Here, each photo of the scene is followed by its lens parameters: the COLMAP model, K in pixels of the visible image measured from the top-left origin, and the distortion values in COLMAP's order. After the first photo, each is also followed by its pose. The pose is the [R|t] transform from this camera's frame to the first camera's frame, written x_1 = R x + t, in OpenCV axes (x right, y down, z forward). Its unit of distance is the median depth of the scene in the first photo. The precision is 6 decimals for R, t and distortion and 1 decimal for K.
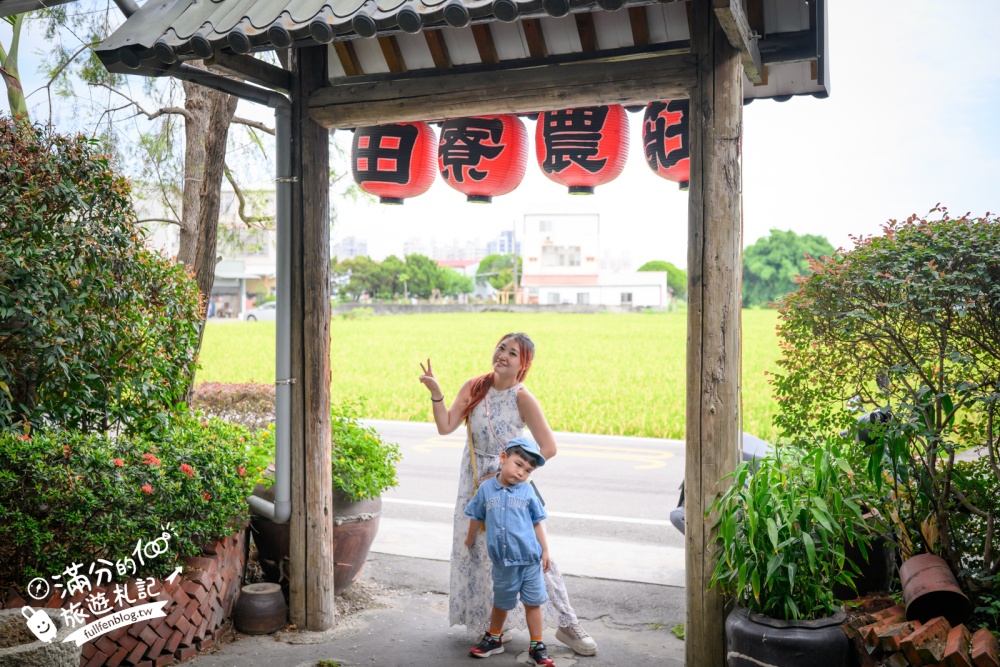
lens RADIAL K [[976.6, 0, 500.1], [0, 976.6, 332.2], [0, 0, 1]] dist [-0.003399, -0.001141]
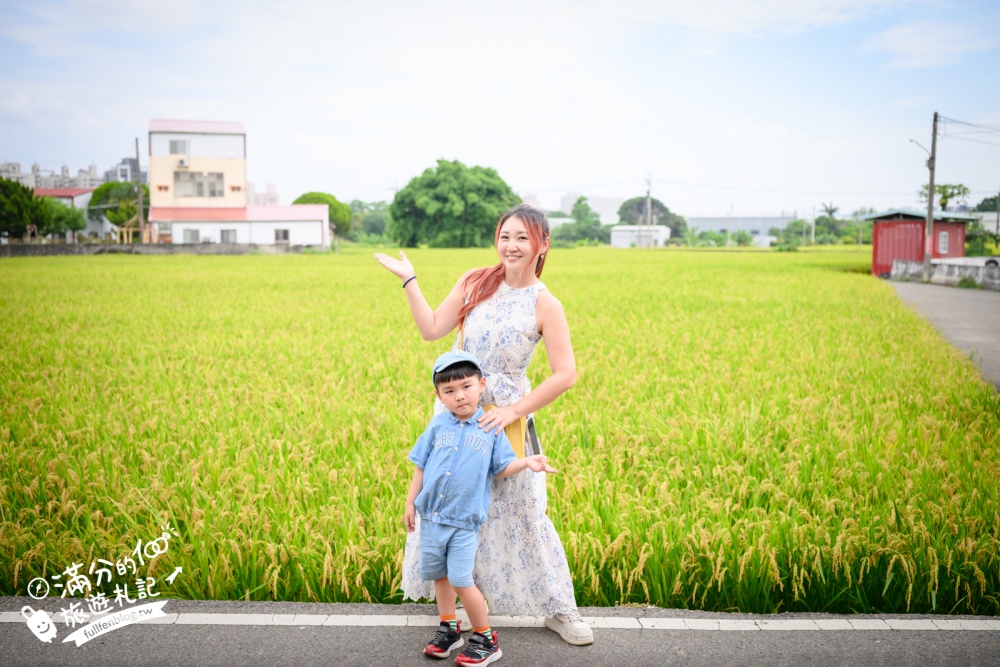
lens RADIAL K [[1024.3, 0, 500.1], [0, 1024.3, 330.8], [0, 0, 1]] dist [0.002719, -0.001690]
pose [[0.939395, -0.034258, 0.341120, 0.002365], [0.014950, 0.998142, 0.059070, -0.002526], [-0.342510, -0.050390, 0.938162, 0.100530]]
